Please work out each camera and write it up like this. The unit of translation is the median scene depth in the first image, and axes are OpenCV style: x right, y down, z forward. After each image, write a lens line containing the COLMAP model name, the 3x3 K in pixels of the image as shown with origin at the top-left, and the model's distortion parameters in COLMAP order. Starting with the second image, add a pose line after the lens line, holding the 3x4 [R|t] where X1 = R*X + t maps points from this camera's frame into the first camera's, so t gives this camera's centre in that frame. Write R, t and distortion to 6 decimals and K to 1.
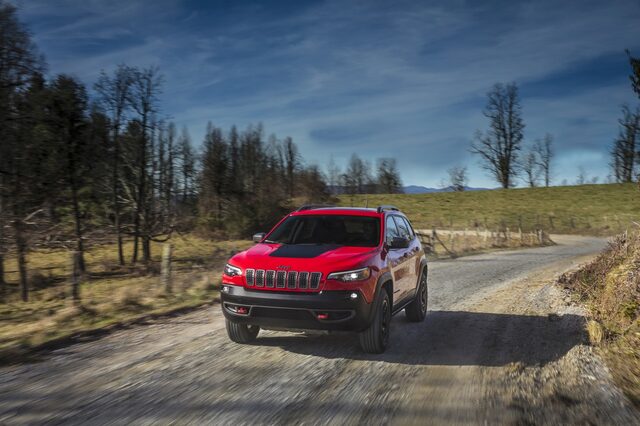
lens RADIAL K [[668.1, 0, 332.1], [0, 668.1, 214.7], [0, 0, 1]] dist [-0.014388, -0.006029]
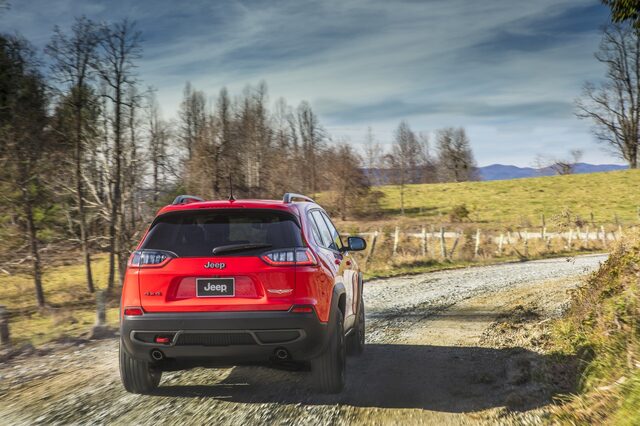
lens RADIAL K [[1120.9, 0, 320.0], [0, 1120.9, 213.0], [0, 0, 1]] dist [0.035880, 1.638546]
pose [[0.998765, -0.029019, -0.040322, -0.009505], [0.028949, 0.999578, -0.002333, -0.001263], [0.040373, 0.001163, 0.999184, -0.176064]]
